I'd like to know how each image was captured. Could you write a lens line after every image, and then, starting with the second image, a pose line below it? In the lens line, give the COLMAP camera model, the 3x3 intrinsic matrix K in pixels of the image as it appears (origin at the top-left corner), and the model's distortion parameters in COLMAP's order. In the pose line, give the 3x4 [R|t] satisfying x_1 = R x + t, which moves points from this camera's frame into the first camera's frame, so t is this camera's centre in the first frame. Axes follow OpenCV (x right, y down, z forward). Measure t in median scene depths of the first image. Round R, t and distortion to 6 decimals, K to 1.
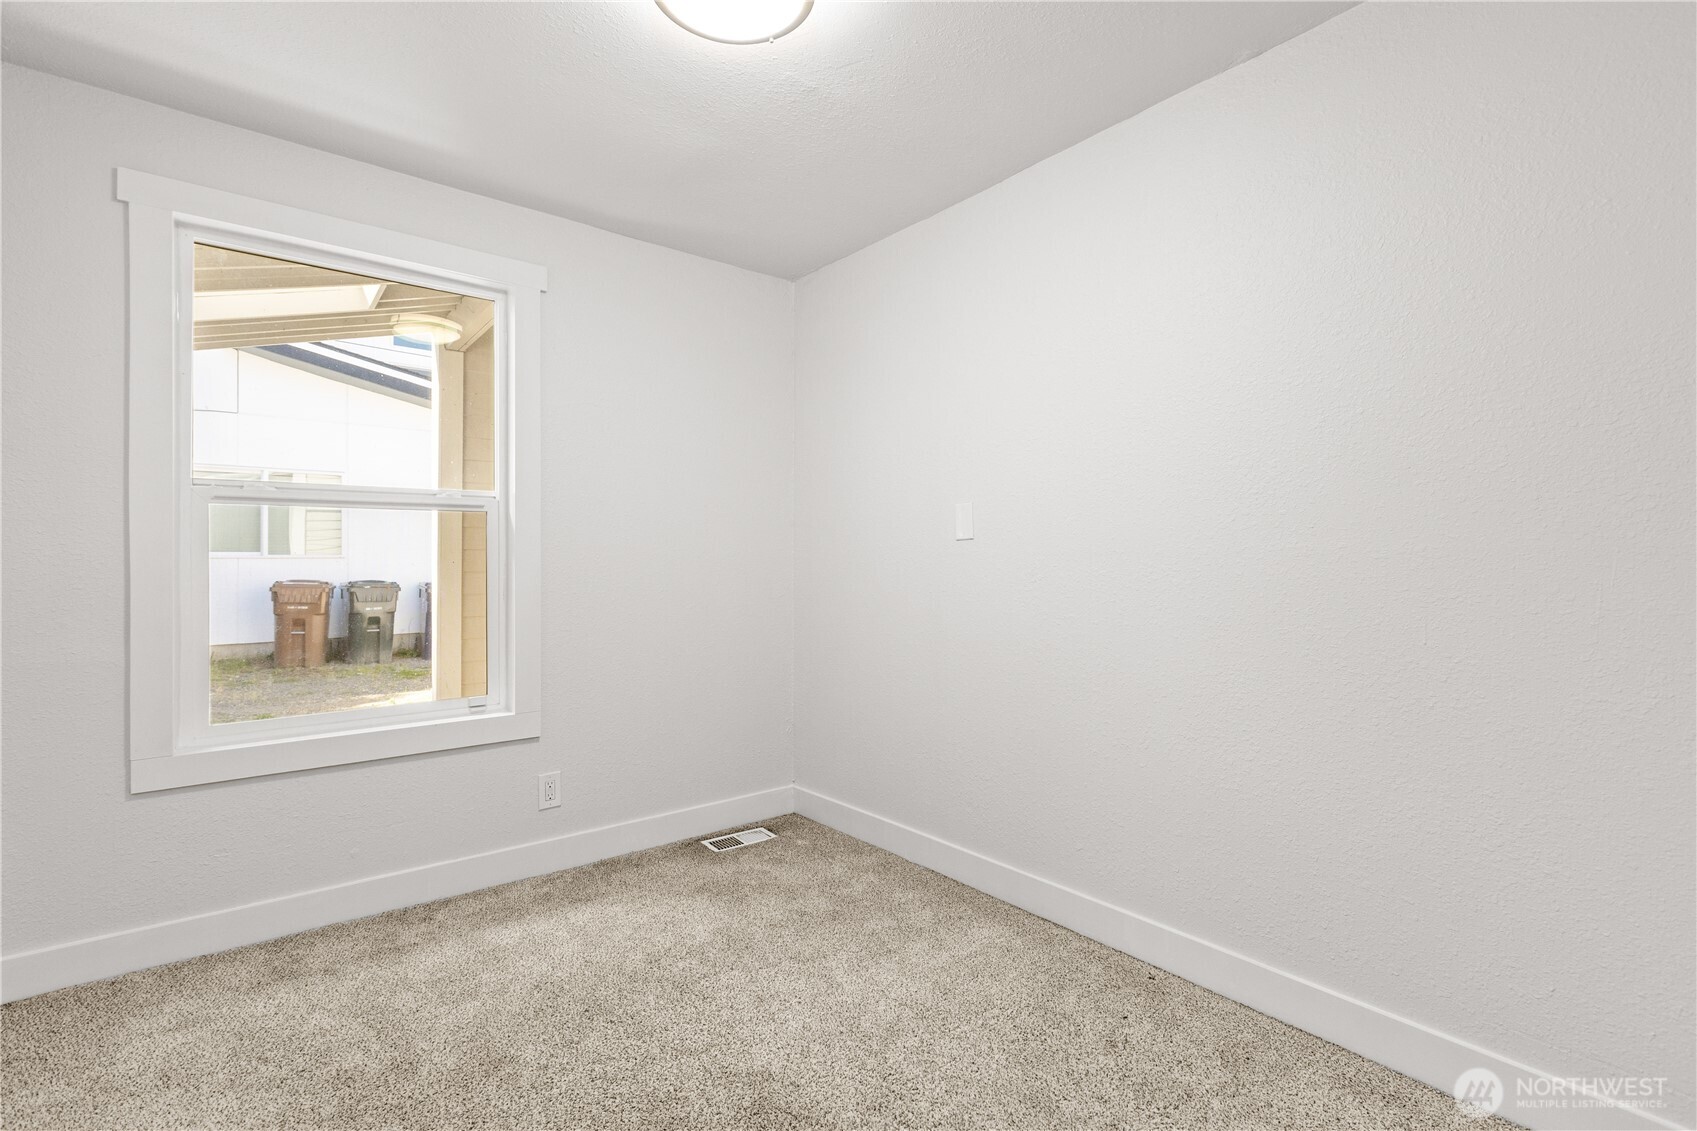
lens RADIAL K [[750.8, 0, 848.5], [0, 750.8, 565.5], [0, 0, 1]] dist [-0.000175, -0.000445]
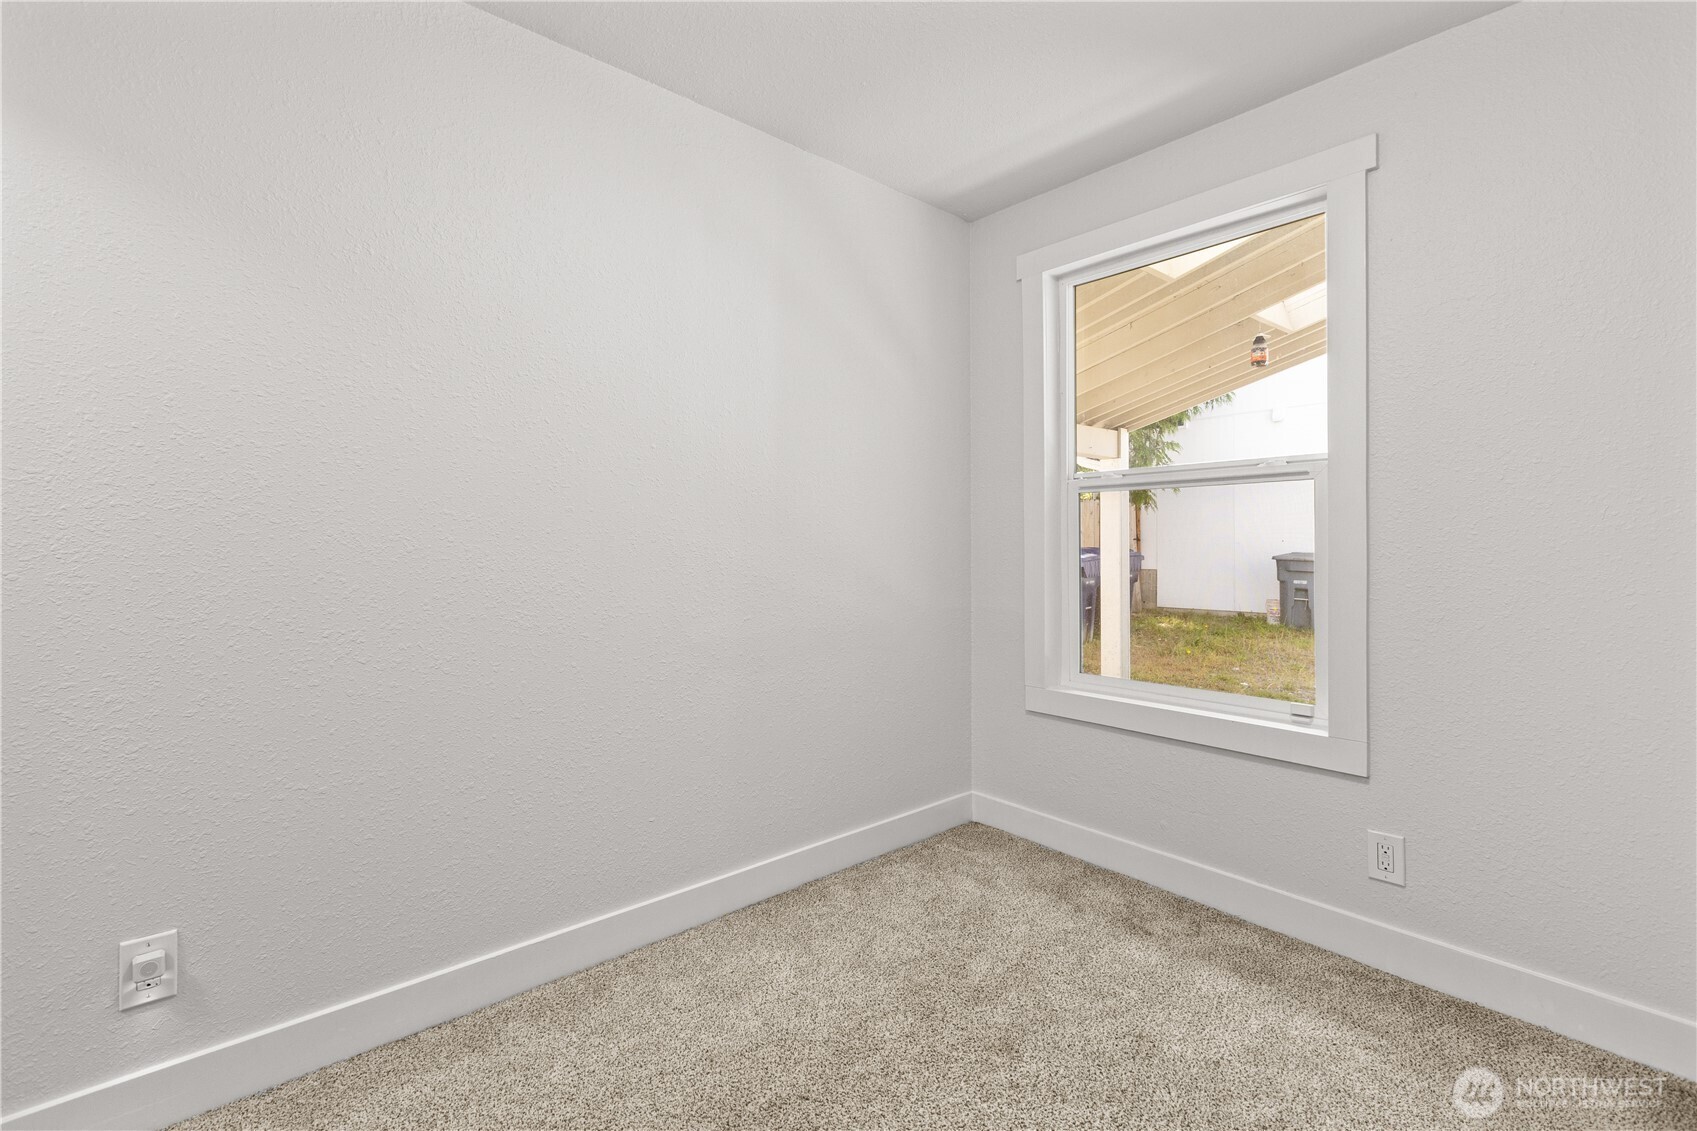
lens RADIAL K [[758.5, 0, 844.6], [0, 758.5, 571.8], [0, 0, 1]] dist [0.000810, 0.000101]
pose [[0.023432, 0.033500, -0.999164, 0.345850], [0.002062, 0.999435, 0.033557, 0.001609], [0.999723, -0.002846, 0.023349, 0.528372]]
